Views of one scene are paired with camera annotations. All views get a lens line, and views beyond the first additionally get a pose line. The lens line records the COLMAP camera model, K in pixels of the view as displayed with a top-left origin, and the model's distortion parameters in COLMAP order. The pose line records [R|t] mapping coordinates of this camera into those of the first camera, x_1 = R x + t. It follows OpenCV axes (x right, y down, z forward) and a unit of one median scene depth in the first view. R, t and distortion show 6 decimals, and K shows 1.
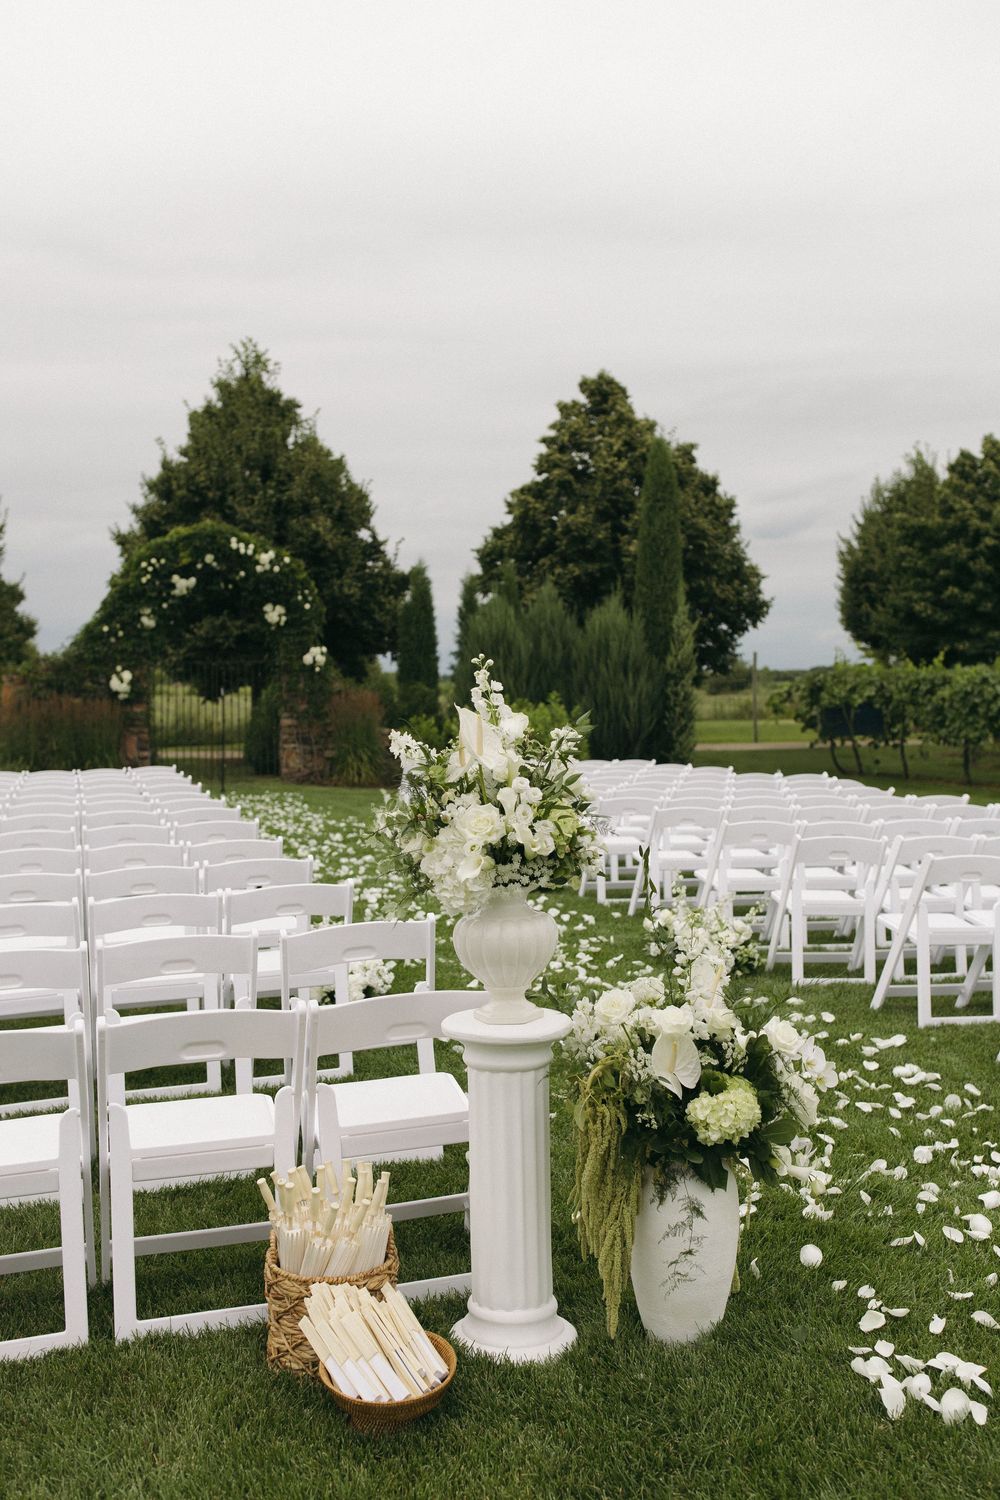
lens RADIAL K [[1501.5, 0, 517.1], [0, 1501.5, 722.6], [0, 0, 1]] dist [0.020168, 0.000000]
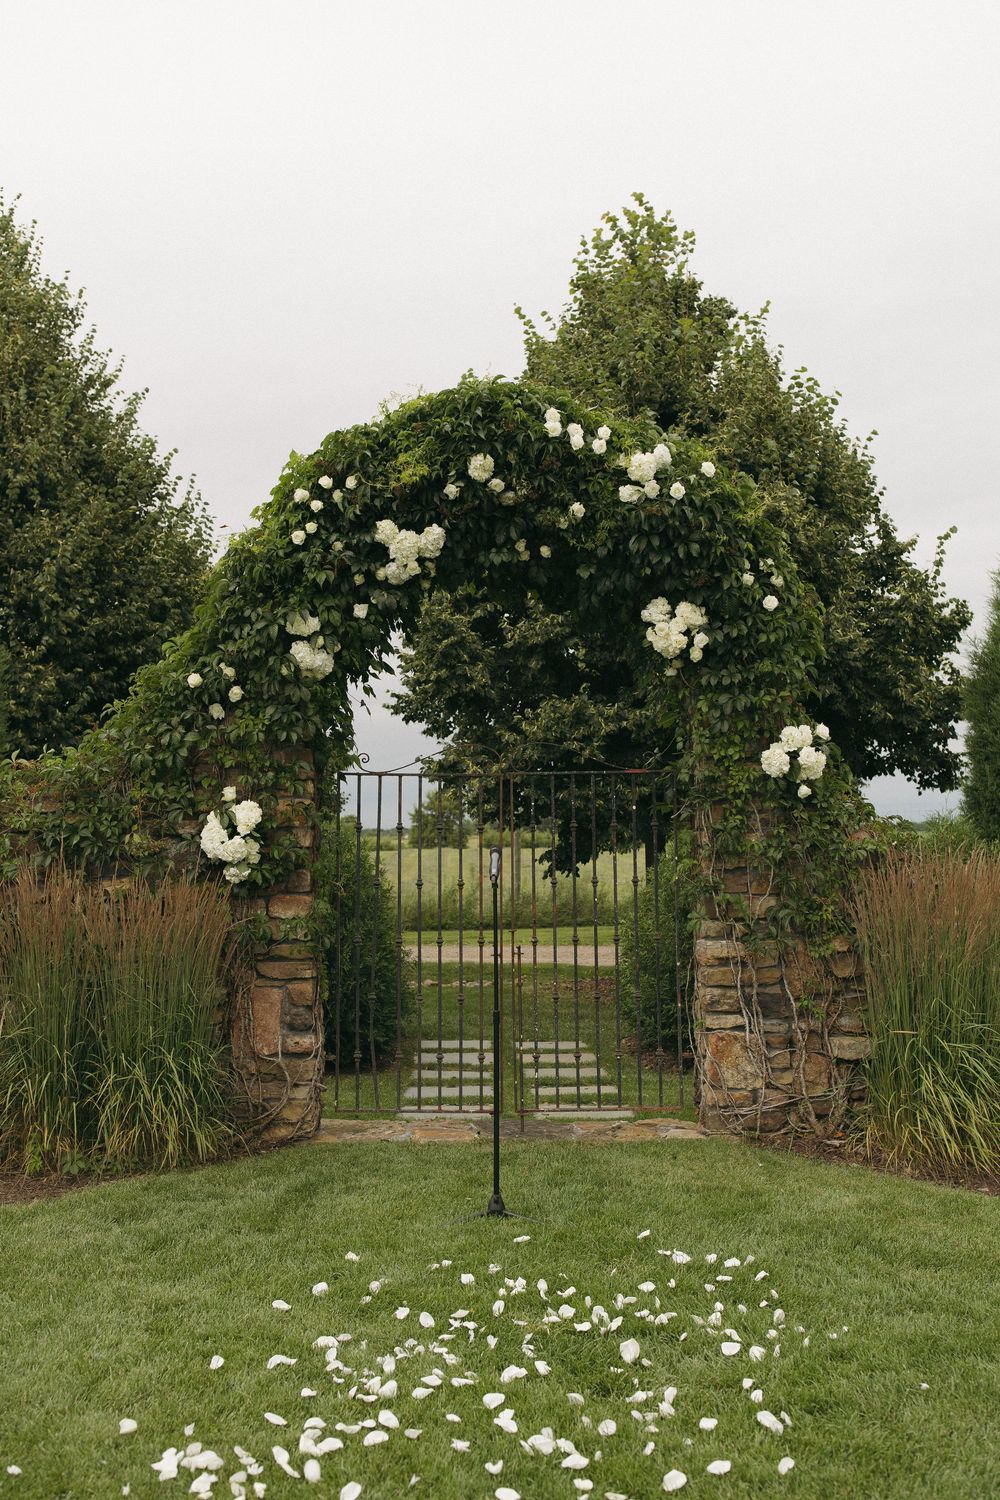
lens RADIAL K [[1501.5, 0, 505.7], [0, 1501.5, 720.0], [0, 0, 1]] dist [0.020168, 0.000000]
pose [[0.958165, -0.028023, -0.284840, -0.101918], [-0.001562, 0.994669, -0.103111, -0.016755], [0.286211, 0.099243, 0.953013, 0.668726]]
